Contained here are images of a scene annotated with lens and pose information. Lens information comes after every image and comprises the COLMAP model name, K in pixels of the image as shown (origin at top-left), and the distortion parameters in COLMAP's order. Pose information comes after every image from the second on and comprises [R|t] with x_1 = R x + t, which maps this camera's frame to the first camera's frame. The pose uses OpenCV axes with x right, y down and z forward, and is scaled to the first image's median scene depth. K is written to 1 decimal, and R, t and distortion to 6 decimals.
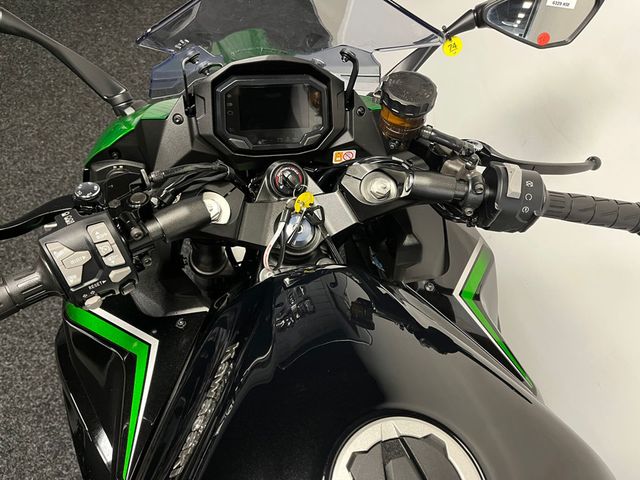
lens RADIAL K [[493.4, 0, 320.0], [0, 493.4, 240.0], [0, 0, 1]] dist [0.090588, -0.075796]
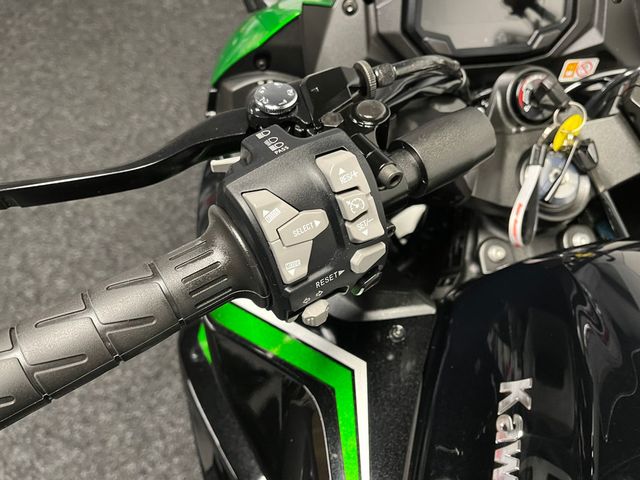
lens RADIAL K [[493.4, 0, 320.0], [0, 493.4, 240.0], [0, 0, 1]] dist [0.090588, -0.075796]
pose [[0.997127, 0.004454, -0.075617, -0.290765], [0.000534, 0.997832, 0.065805, 0.013620], [0.075746, -0.065656, 0.994963, 0.362279]]
